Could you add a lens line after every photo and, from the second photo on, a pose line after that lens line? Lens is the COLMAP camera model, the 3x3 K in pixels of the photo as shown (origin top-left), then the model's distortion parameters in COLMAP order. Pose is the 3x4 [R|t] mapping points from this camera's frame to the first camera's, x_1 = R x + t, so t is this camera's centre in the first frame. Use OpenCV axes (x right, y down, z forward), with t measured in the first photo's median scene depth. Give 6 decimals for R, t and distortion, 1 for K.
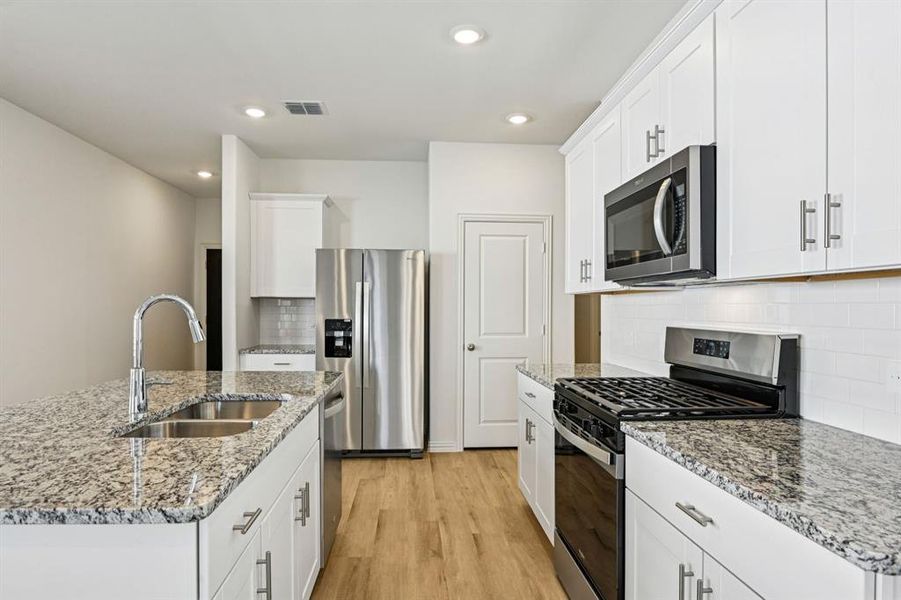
lens RADIAL K [[512.9, 0, 446.2], [0, 512.9, 305.8], [0, 0, 1]] dist [-0.002926, -0.016621]
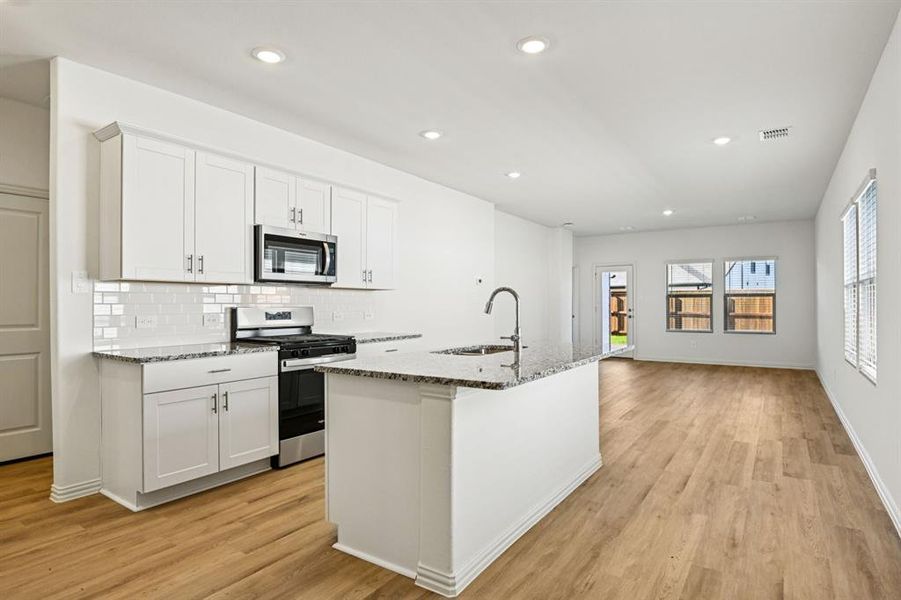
lens RADIAL K [[495.2, 0, 450.5], [0, 495.2, 300.0], [0, 0, 1]] dist [-0.020411, 0.000036]
pose [[-0.788588, 0.002525, 0.614917, -1.054474], [-0.004786, 0.999936, -0.010244, 0.028901], [-0.614903, -0.011021, -0.788525, 1.786321]]
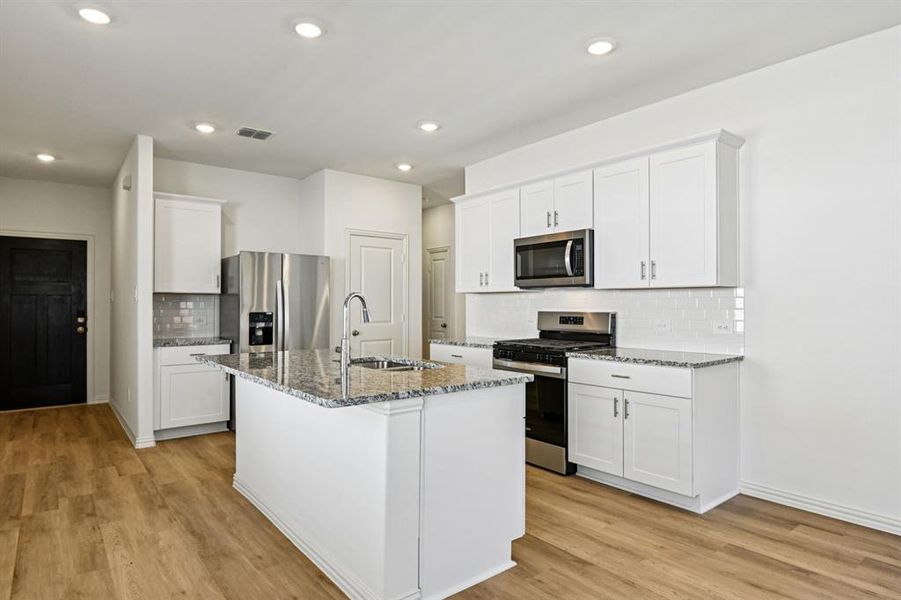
lens RADIAL K [[508.0, 0, 454.5], [0, 508.0, 303.1], [0, 0, 1]] dist [-0.002047, -0.012465]
pose [[0.822126, -0.003812, 0.569293, -0.854067], [0.002325, 0.999992, 0.003339, 0.004041], [-0.569301, -0.001422, 0.822128, -0.341548]]
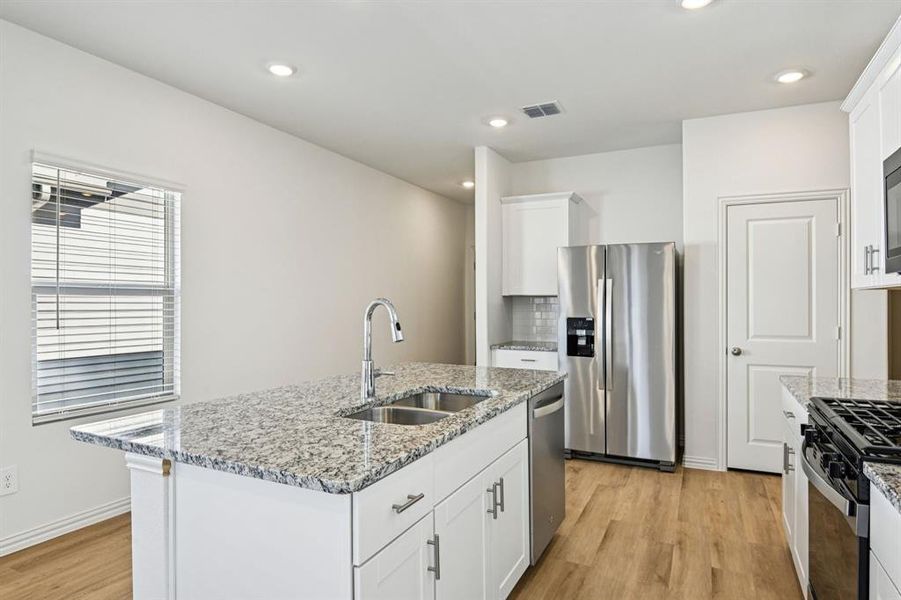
lens RADIAL K [[522.3, 0, 459.2], [0, 522.3, 298.7], [0, 0, 1]] dist [-0.004410, -0.017286]
pose [[0.872375, -0.007290, -0.488782, 0.127674], [0.005451, 0.999972, -0.005185, -0.010337], [0.488806, 0.001859, 0.872390, 0.024316]]
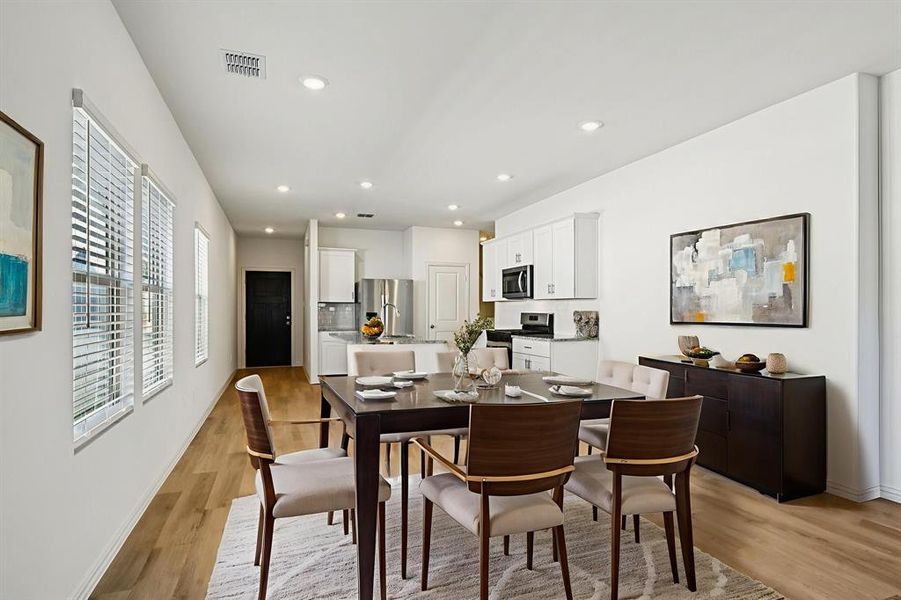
lens RADIAL K [[480.1, 0, 450.7], [0, 480.1, 308.6], [0, 0, 1]] dist [0.056368, 0.000087]
pose [[0.962700, -0.005722, 0.270510, -0.729594], [0.004622, 0.999978, 0.004703, 0.001395], [-0.270531, -0.003277, 0.962706, -1.602155]]
